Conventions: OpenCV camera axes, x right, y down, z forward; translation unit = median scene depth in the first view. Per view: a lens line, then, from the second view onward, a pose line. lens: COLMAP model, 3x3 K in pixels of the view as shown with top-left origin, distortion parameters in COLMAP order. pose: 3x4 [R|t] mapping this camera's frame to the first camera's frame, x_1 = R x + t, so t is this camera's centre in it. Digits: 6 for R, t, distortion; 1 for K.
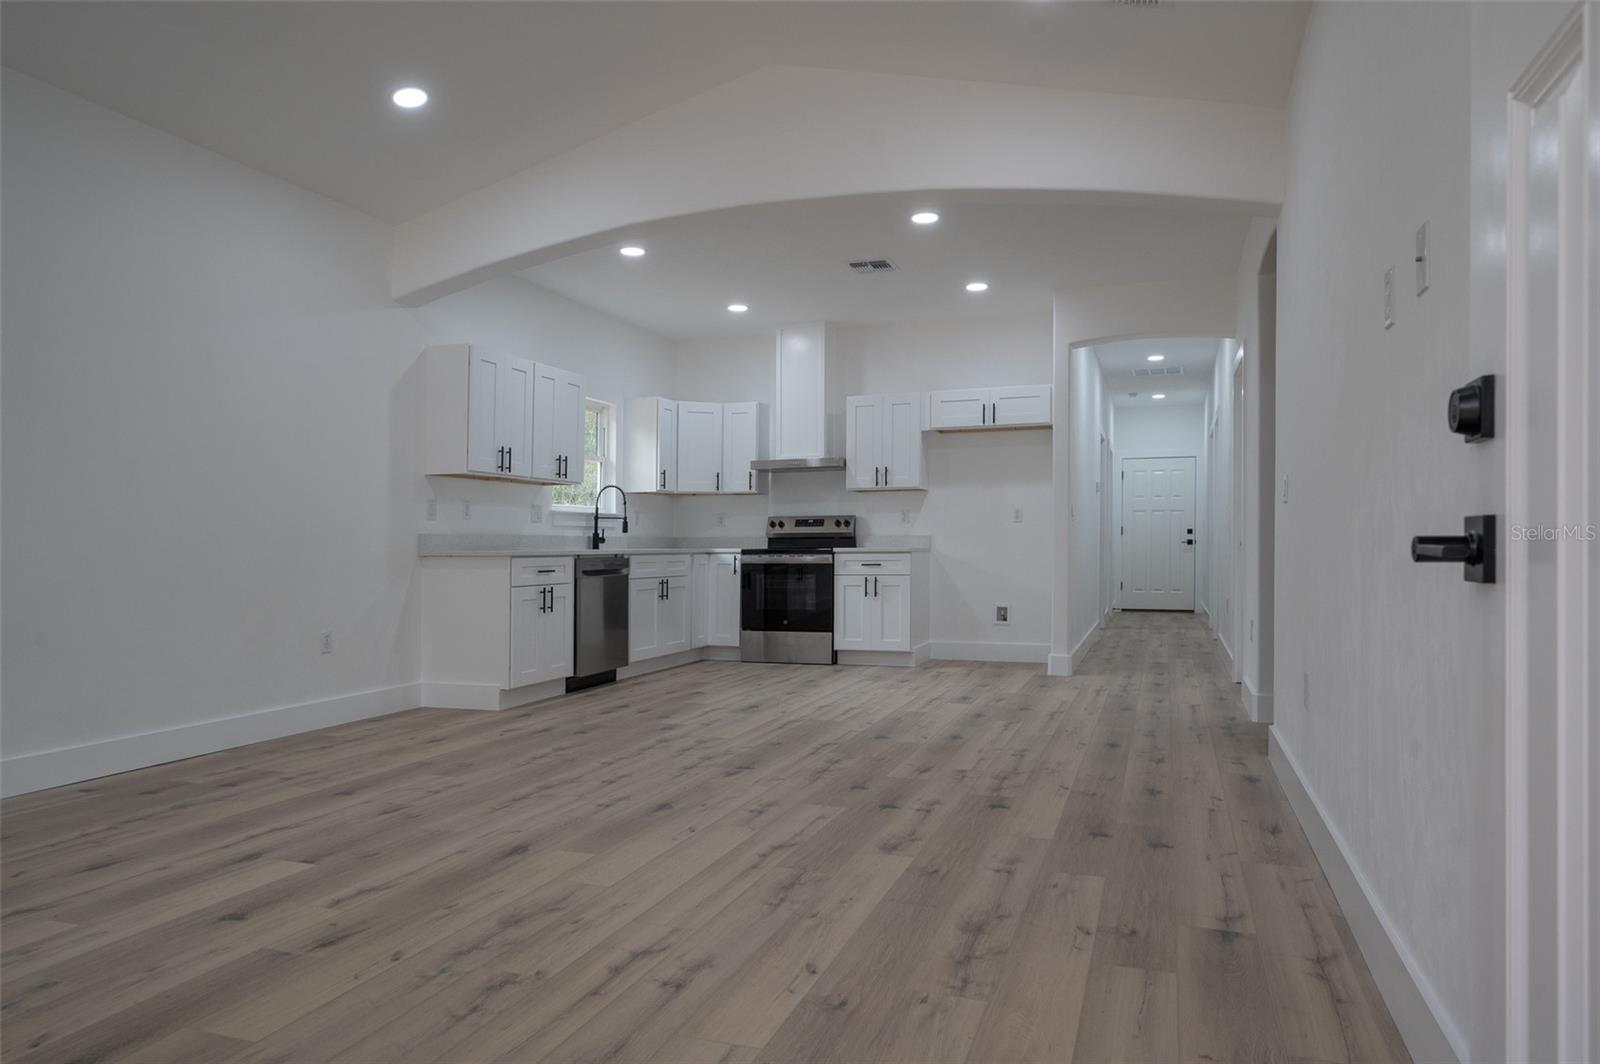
lens RADIAL K [[1016.4, 0, 790.5], [0, 1016.4, 539.5], [0, 0, 1]] dist [-0.006713, 0.001558]
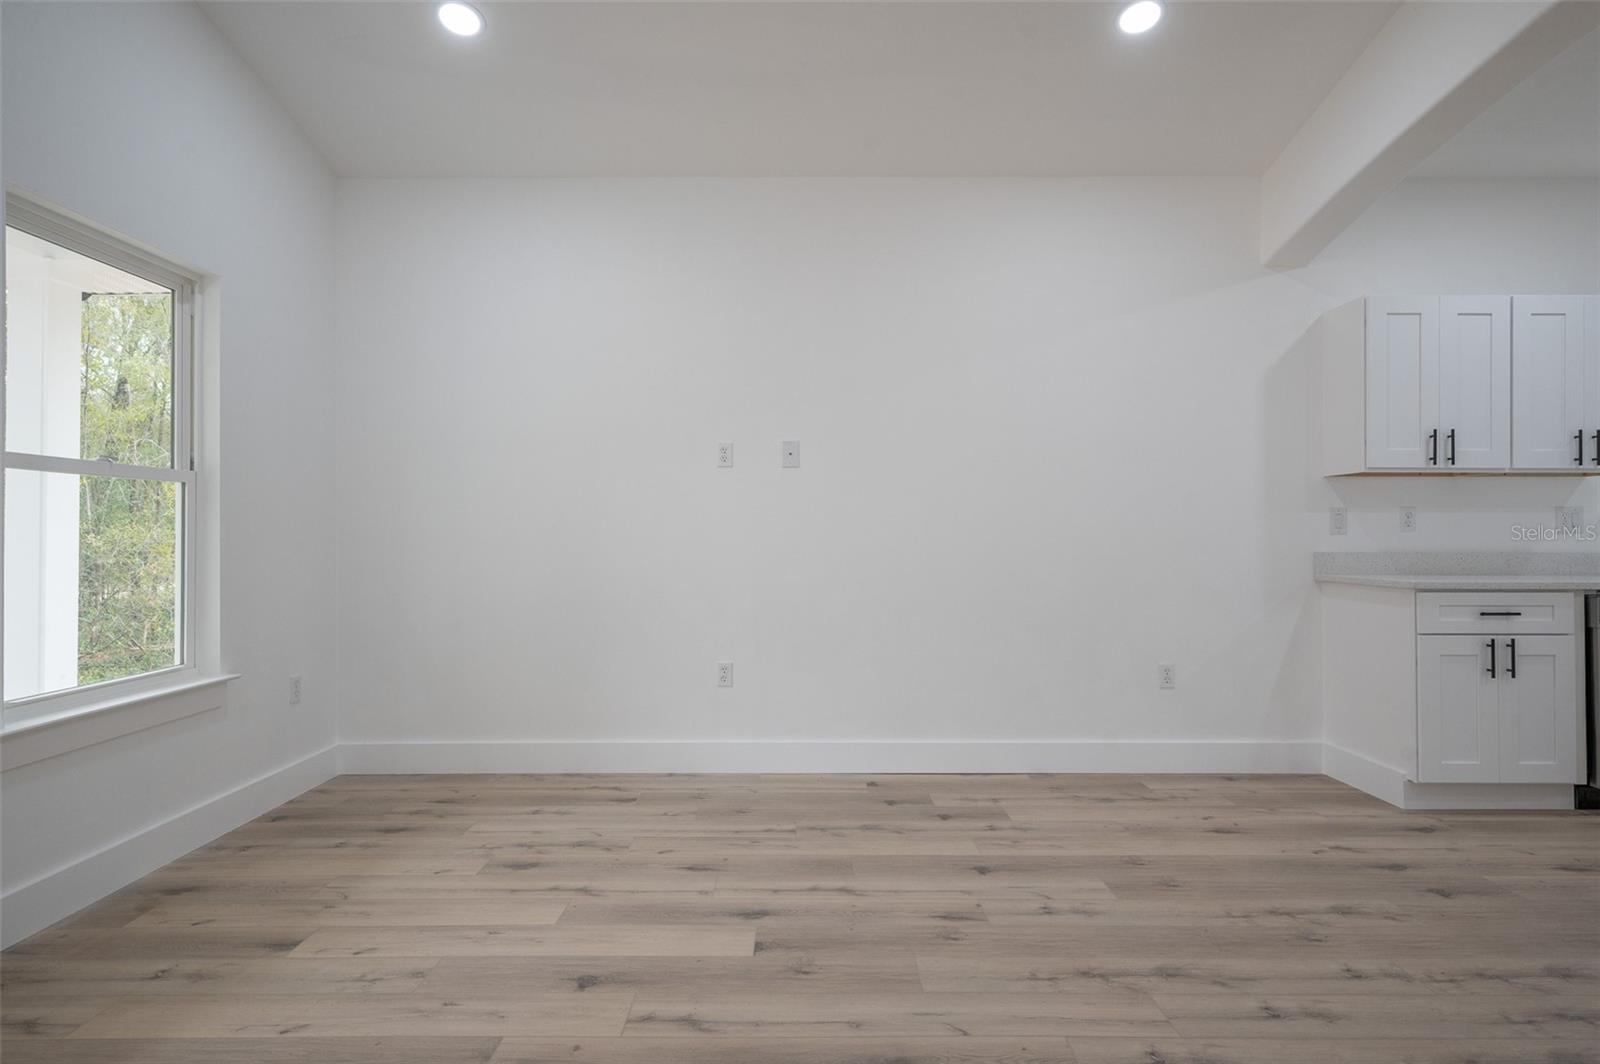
lens RADIAL K [[873.6, 0, 793.7], [0, 873.6, 521.3], [0, 0, 1]] dist [0.004371, -0.000755]
pose [[0.342451, -0.011954, -0.939460, 0.218514], [0.005447, 0.999928, -0.010738, -0.040573], [0.939520, -0.001440, 0.342492, 0.635793]]
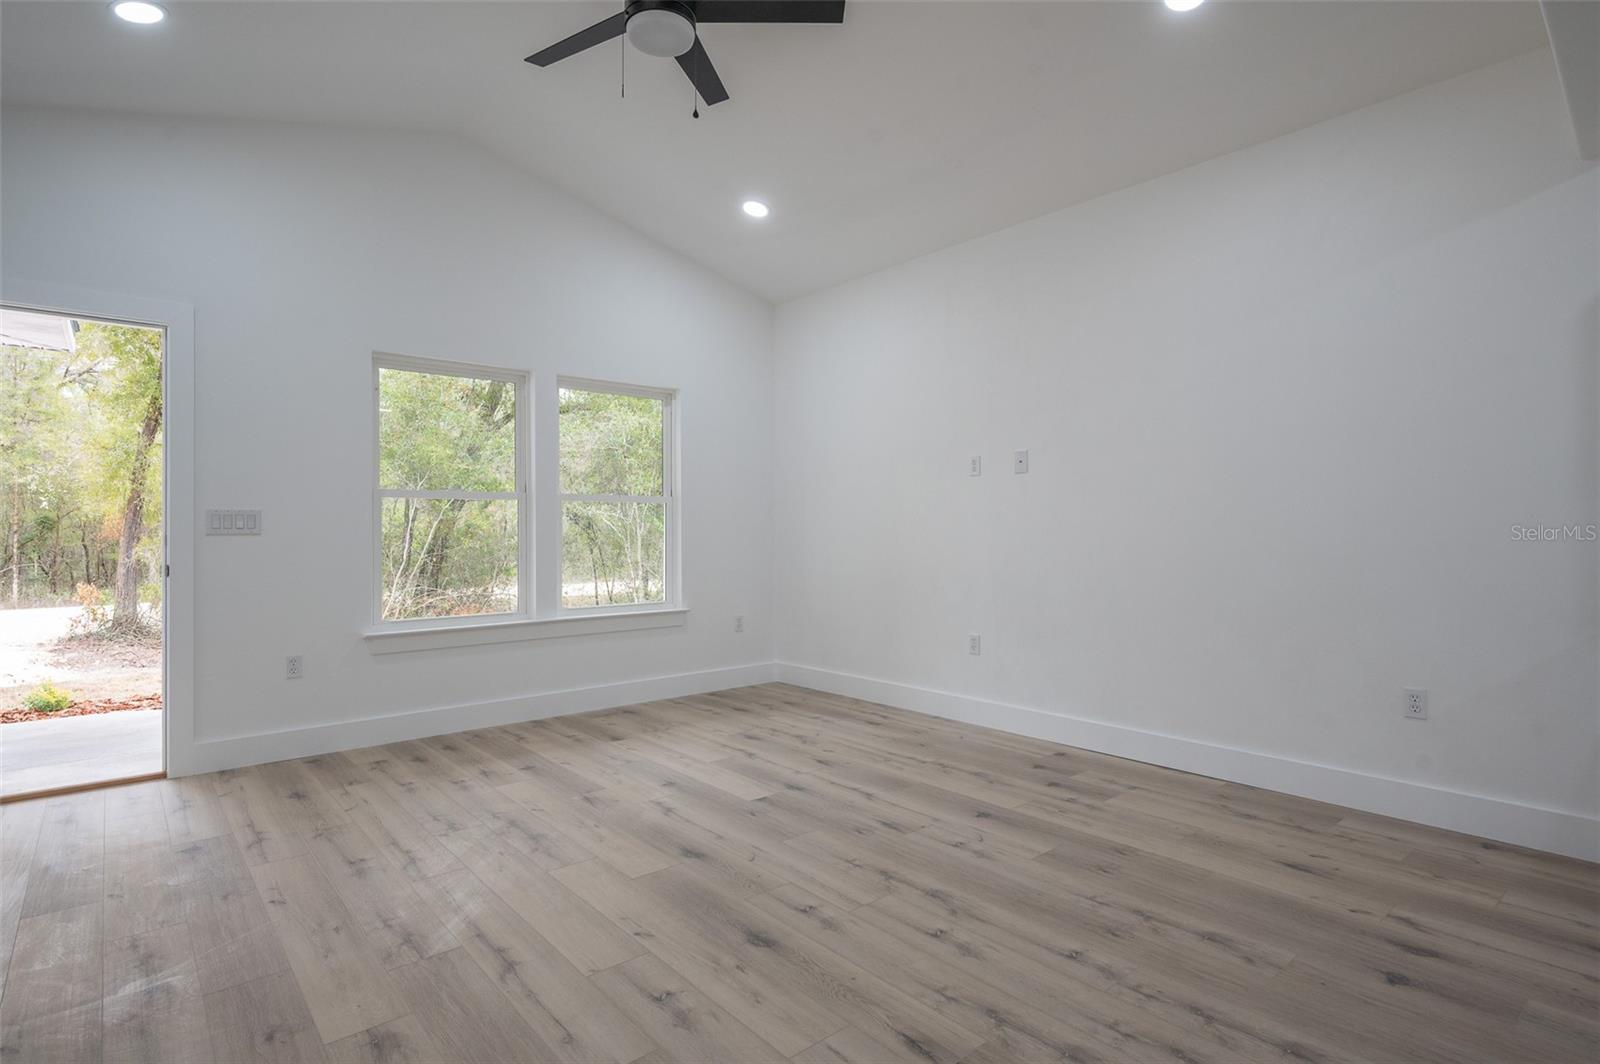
lens RADIAL K [[797.9, 0, 785.4], [0, 797.9, 515.4], [0, 0, 1]] dist [0.001729, -0.000211]
pose [[-0.486309, -0.009825, -0.873732, 0.384367], [0.009918, 0.999810, -0.016764, -0.041983], [0.873731, -0.016818, -0.486119, 1.300097]]
